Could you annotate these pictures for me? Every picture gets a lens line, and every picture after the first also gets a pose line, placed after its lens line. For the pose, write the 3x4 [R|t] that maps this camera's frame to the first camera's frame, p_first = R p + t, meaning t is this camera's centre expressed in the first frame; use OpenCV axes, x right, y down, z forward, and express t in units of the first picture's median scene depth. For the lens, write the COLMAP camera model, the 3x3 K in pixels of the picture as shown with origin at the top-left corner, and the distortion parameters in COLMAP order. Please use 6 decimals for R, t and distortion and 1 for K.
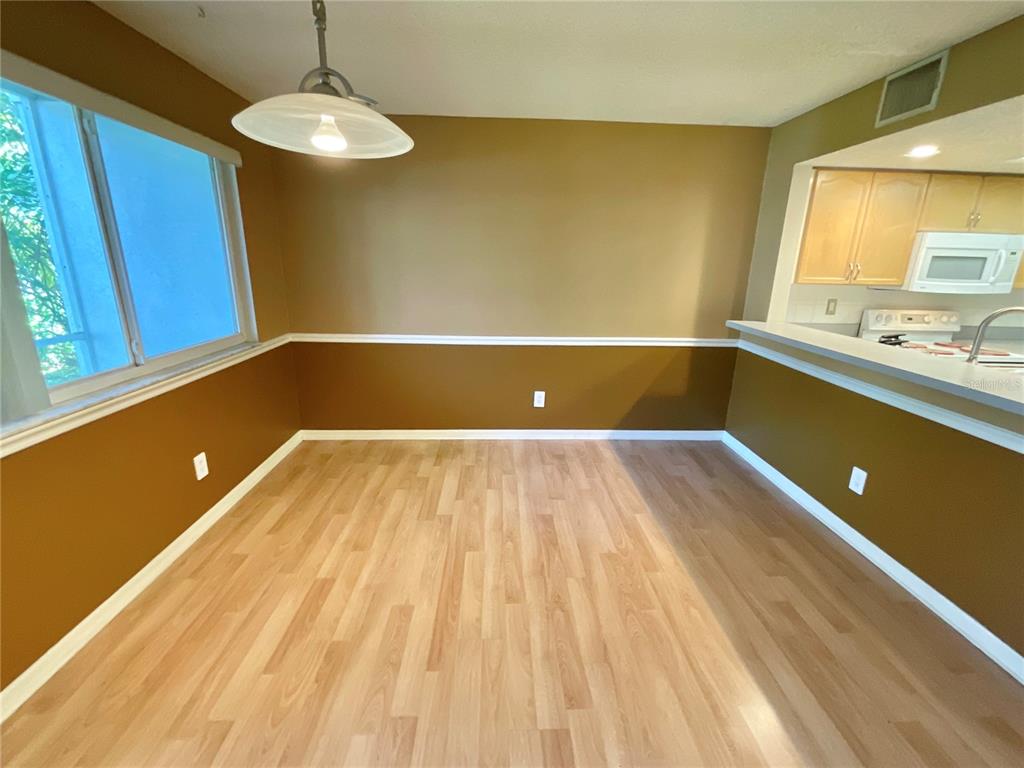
lens RADIAL K [[442.5, 0, 512.0], [0, 442.5, 384.0], [0, 0, 1]] dist [-0.001599, -0.000353]
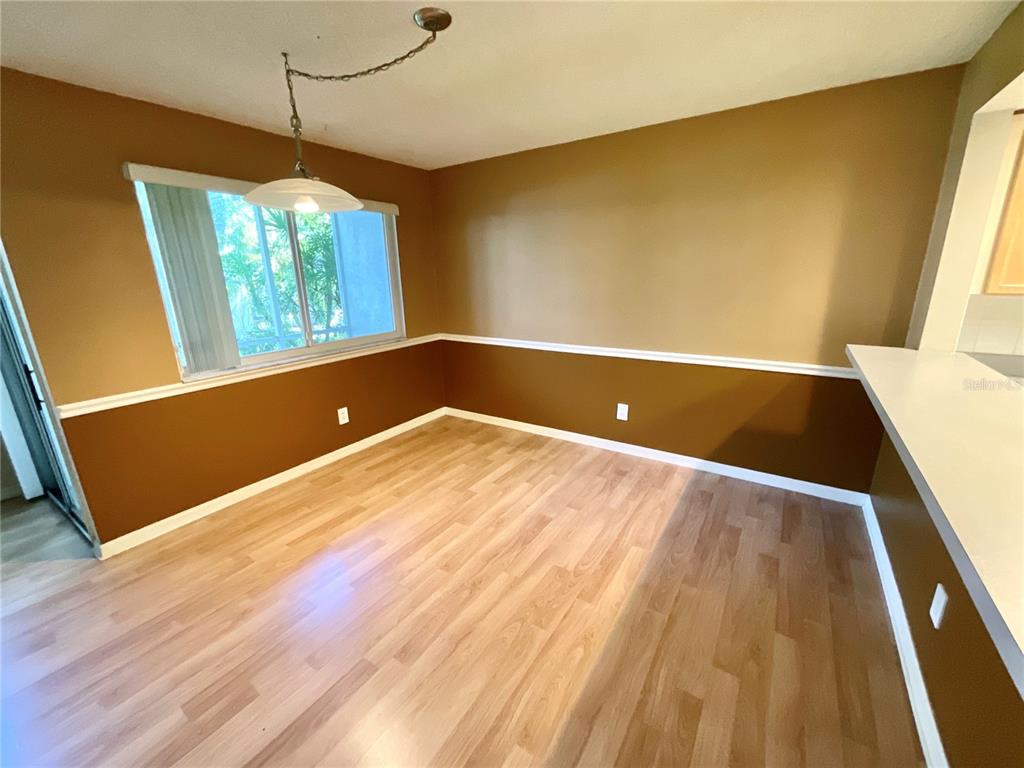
lens RADIAL K [[416.7, 0, 513.0], [0, 416.7, 381.6], [0, 0, 1]] dist [-0.000061, 0.000150]
pose [[0.812319, 0.114539, -0.571855, 0.489546], [-0.120385, 0.992339, 0.027753, -0.036650], [0.570653, 0.046298, 0.819885, 0.118620]]
